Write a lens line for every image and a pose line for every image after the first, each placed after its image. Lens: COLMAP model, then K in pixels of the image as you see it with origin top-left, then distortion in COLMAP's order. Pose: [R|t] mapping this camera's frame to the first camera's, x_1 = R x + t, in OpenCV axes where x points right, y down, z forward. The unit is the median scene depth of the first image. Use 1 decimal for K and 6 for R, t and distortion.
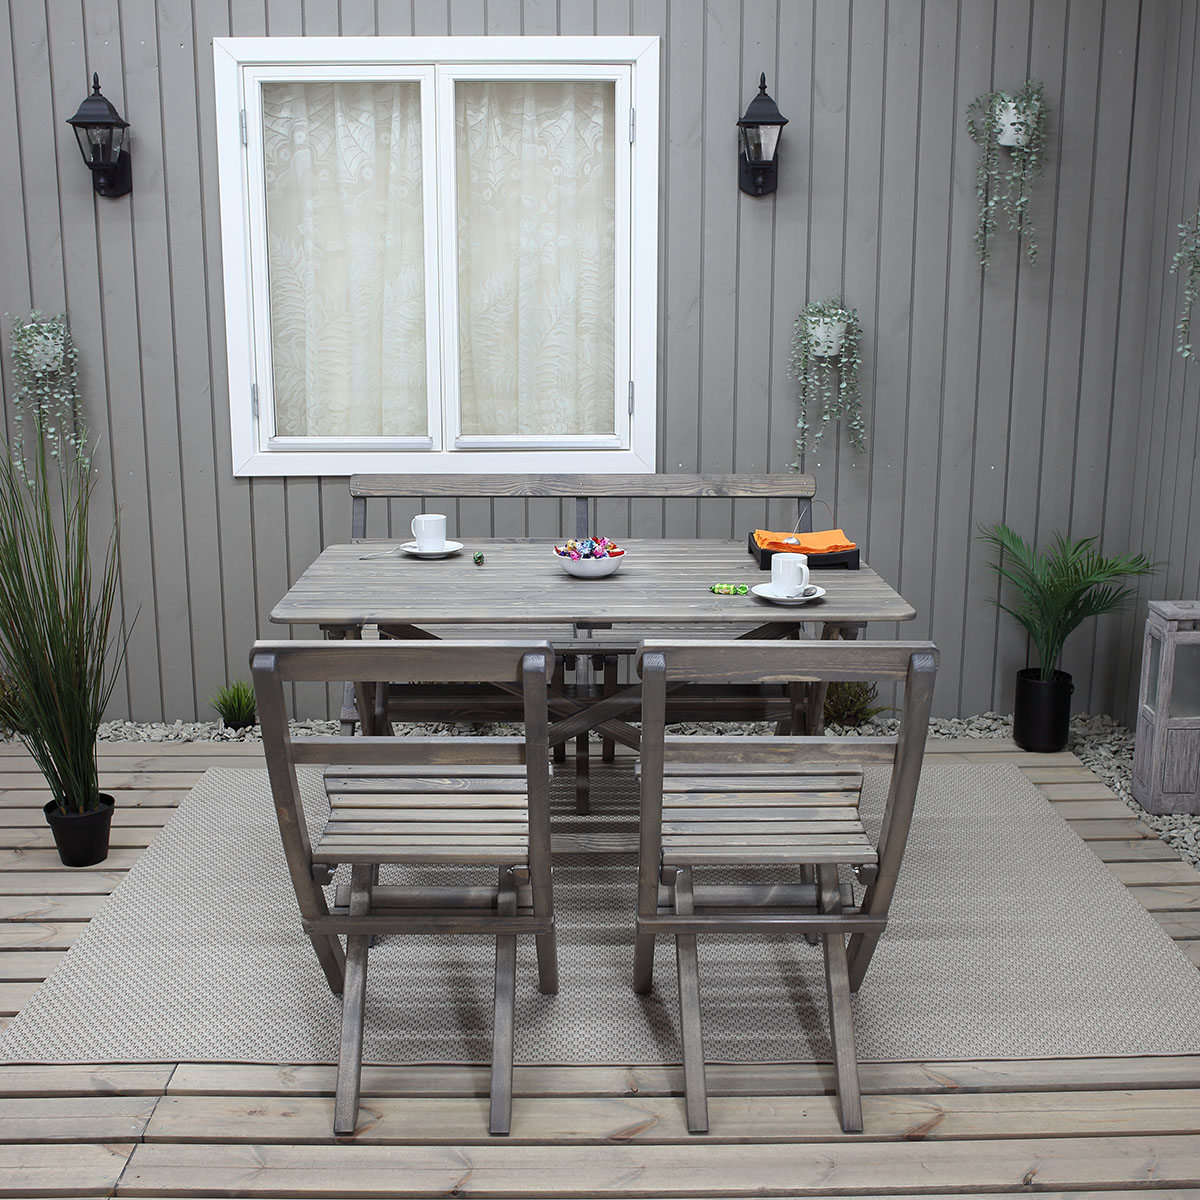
lens RADIAL K [[1432.9, 0, 601.9], [0, 1432.9, 595.9], [0, 0, 1]] dist [-0.054194, 0.000000]
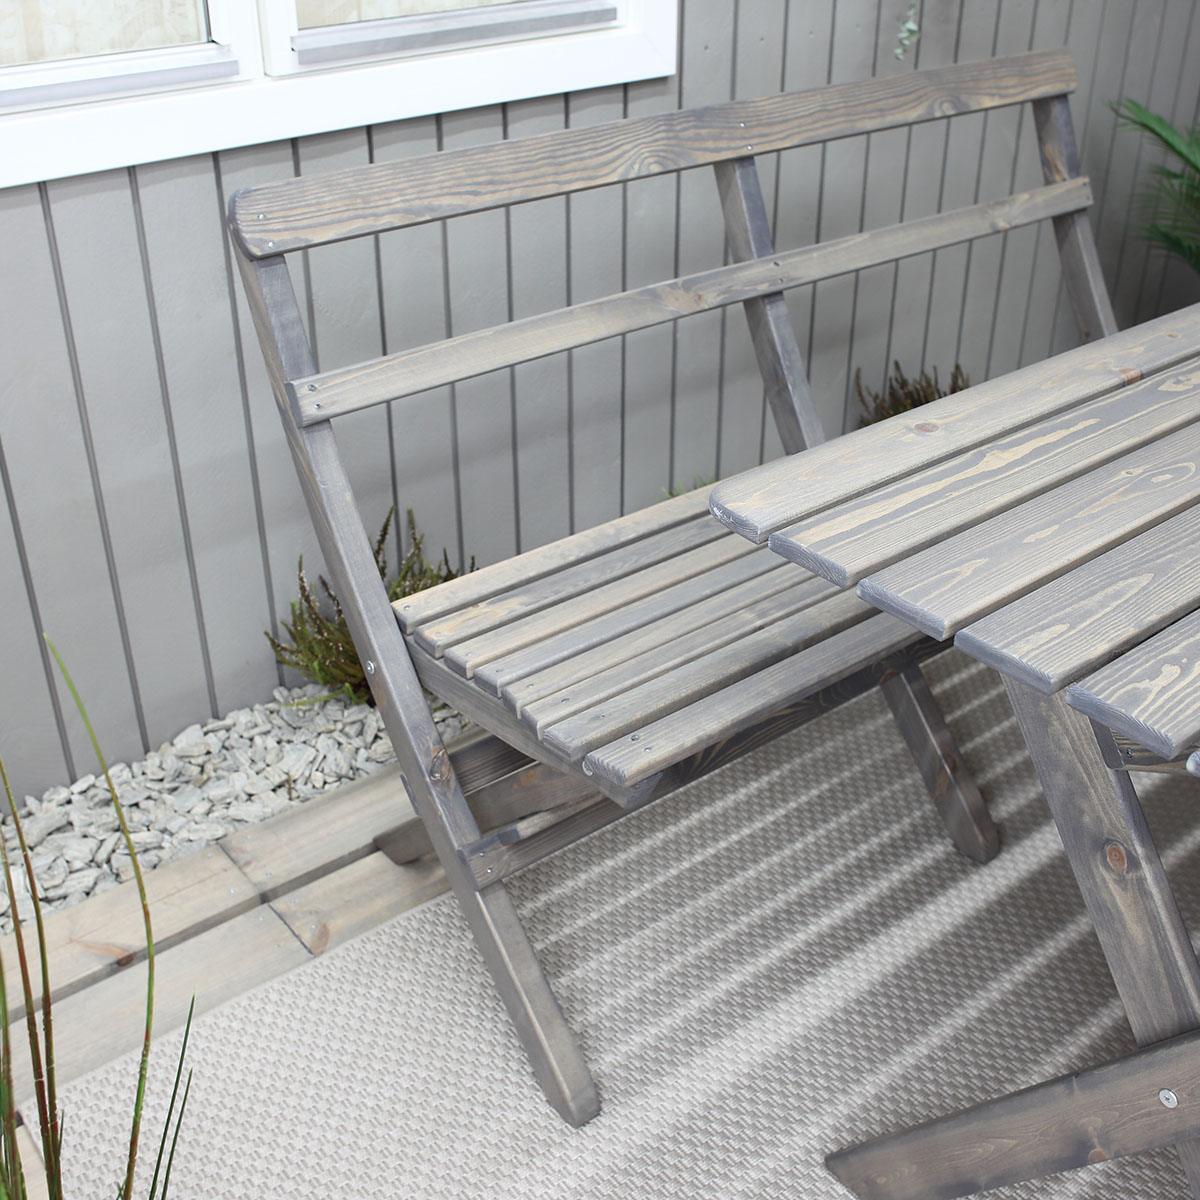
lens RADIAL K [[1432.9, 0, 600.8], [0, 1432.9, 596.2], [0, 0, 1]] dist [-0.054194, 0.000000]
pose [[0.780207, -0.315067, 0.540379, -0.300234], [0.130898, 0.926995, 0.351490, -0.097685], [-0.611672, -0.203500, 0.764490, 0.650175]]
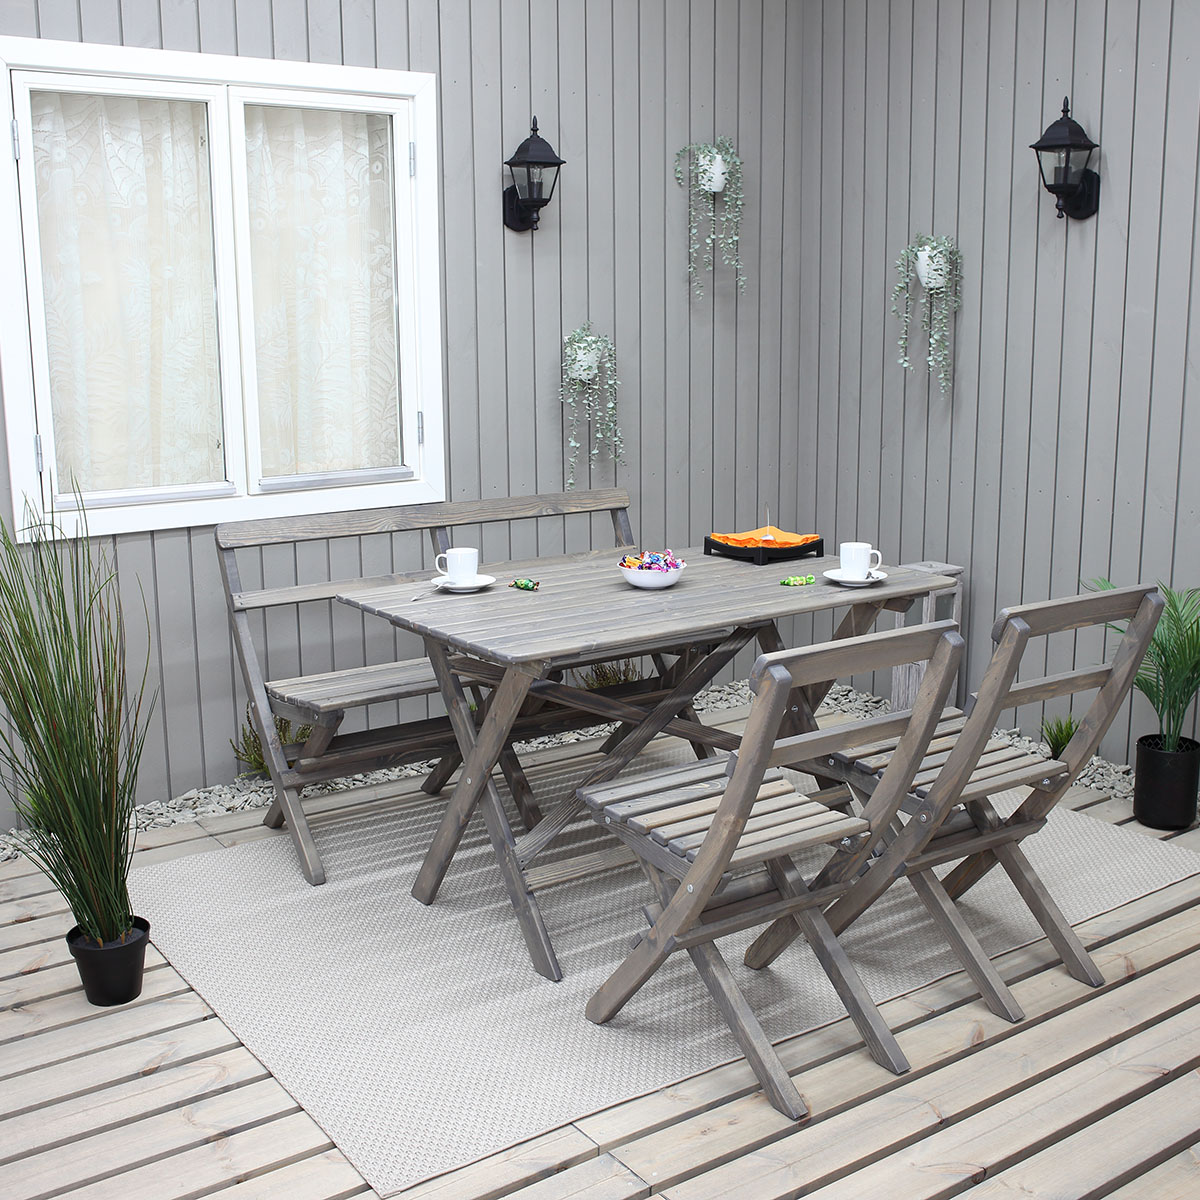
lens RADIAL K [[1432.9, 0, 598.4], [0, 1432.9, 596.5], [0, 0, 1]] dist [-0.054194, 0.000000]
pose [[0.826263, -0.117830, 0.550822, -0.460193], [0.130146, 0.991352, 0.016841, -0.021981], [-0.548043, 0.057773, 0.834453, 0.100685]]
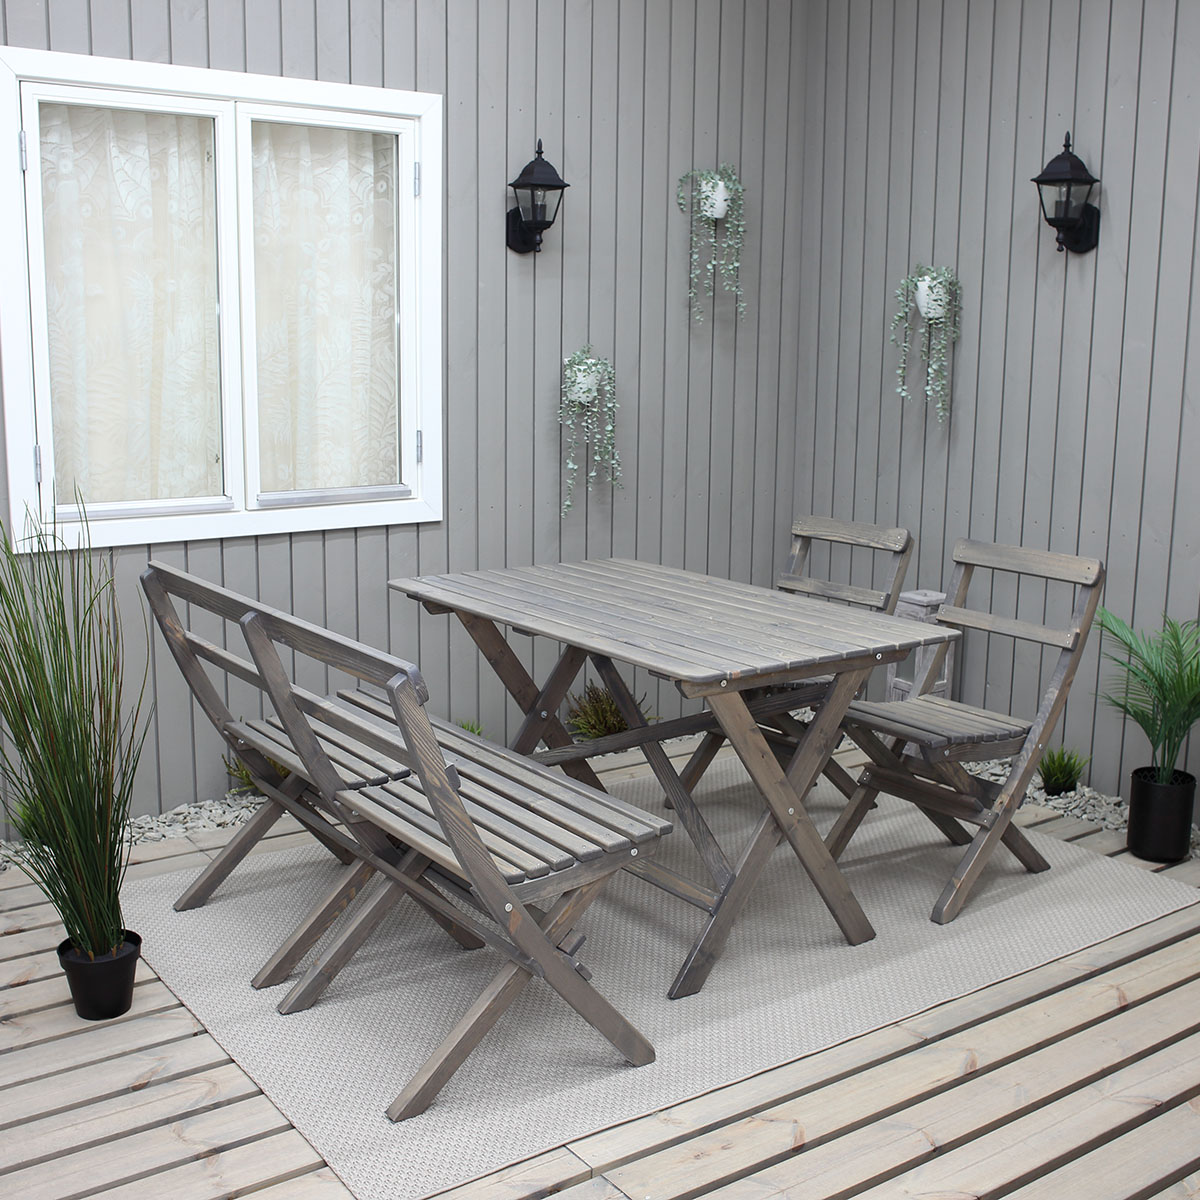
lens RADIAL K [[1432.9, 0, 597.9], [0, 1432.9, 598.1], [0, 0, 1]] dist [-0.054194, 0.000000]
pose [[0.823100, -0.093247, 0.560188, -0.466357], [0.110829, 0.993836, 0.002586, -0.021601], [-0.556977, 0.059956, 0.828361, 0.104024]]
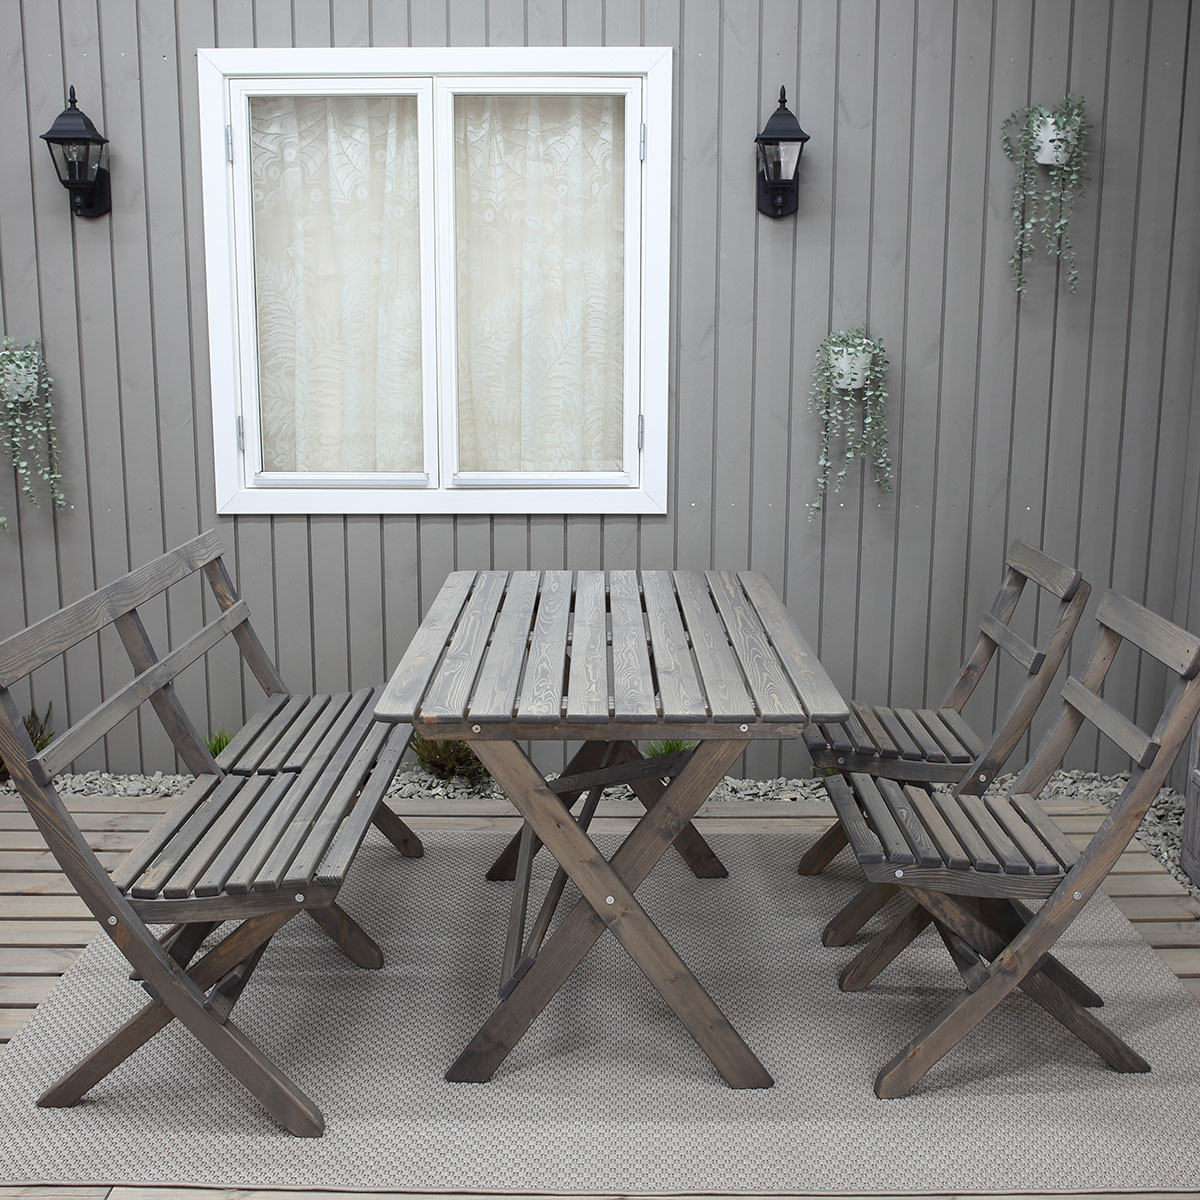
lens RADIAL K [[1432.9, 0, 601.3], [0, 1432.9, 596.2], [0, 0, 1]] dist [-0.054194, 0.000000]
pose [[0.999831, 0.006123, -0.017361, 0.011946], [-0.006413, 0.999840, -0.016678, -0.016195], [0.017256, 0.016786, 0.999710, 0.068364]]
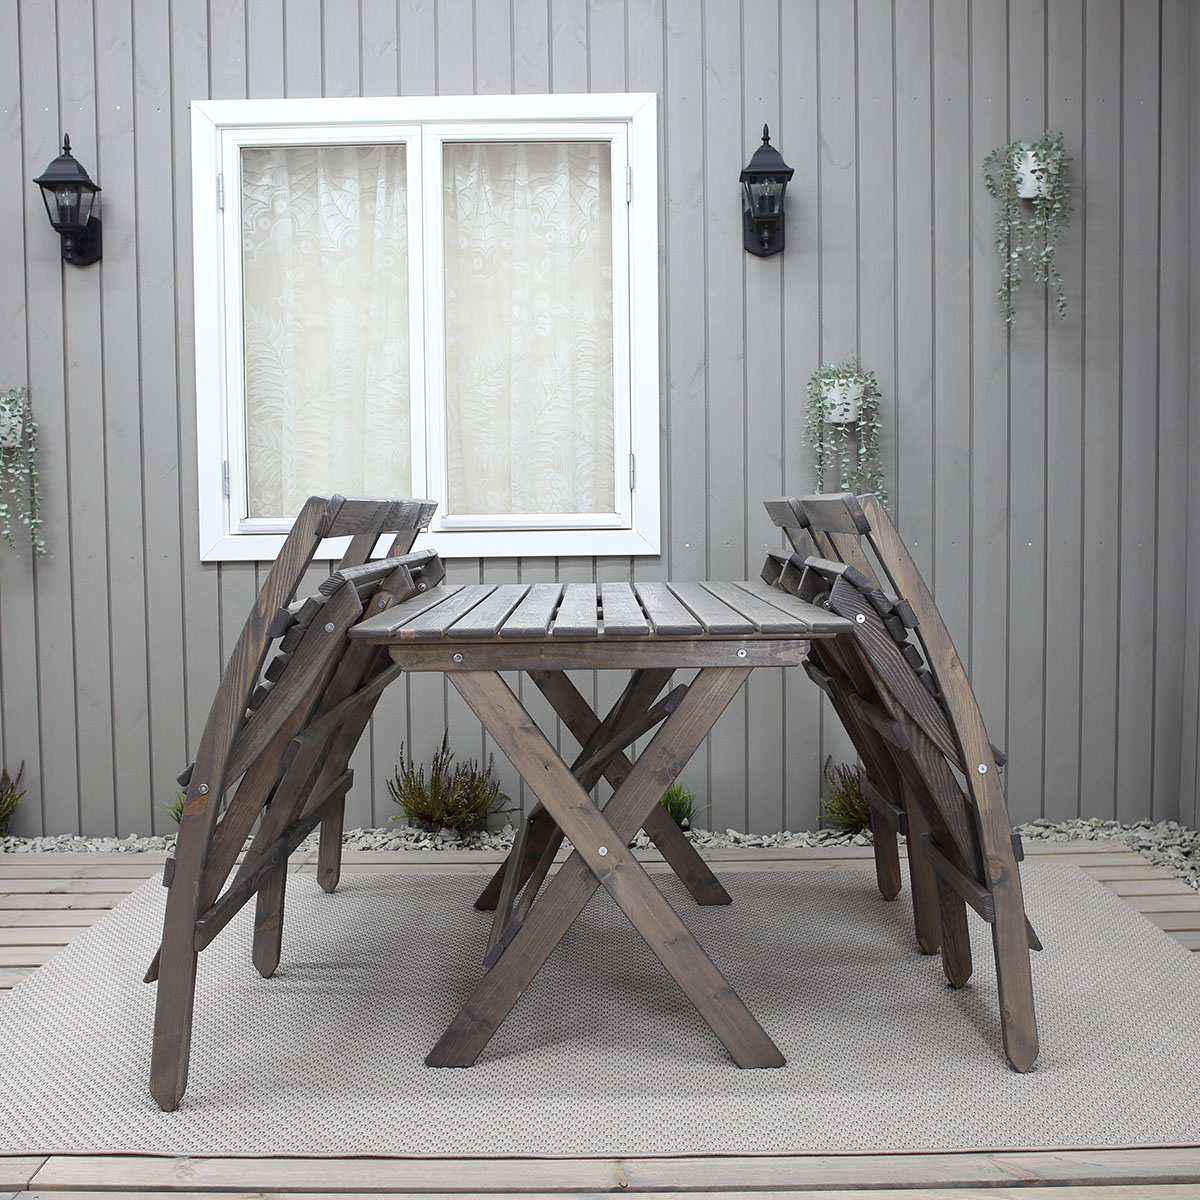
lens RADIAL K [[1432.9, 0, 601.4], [0, 1432.9, 597.3], [0, 0, 1]] dist [-0.054194, 0.000000]
pose [[0.999804, -0.010335, -0.016880, 0.015790], [0.007608, 0.987998, -0.154279, 0.086352], [0.018272, 0.154120, 0.987883, 0.104759]]
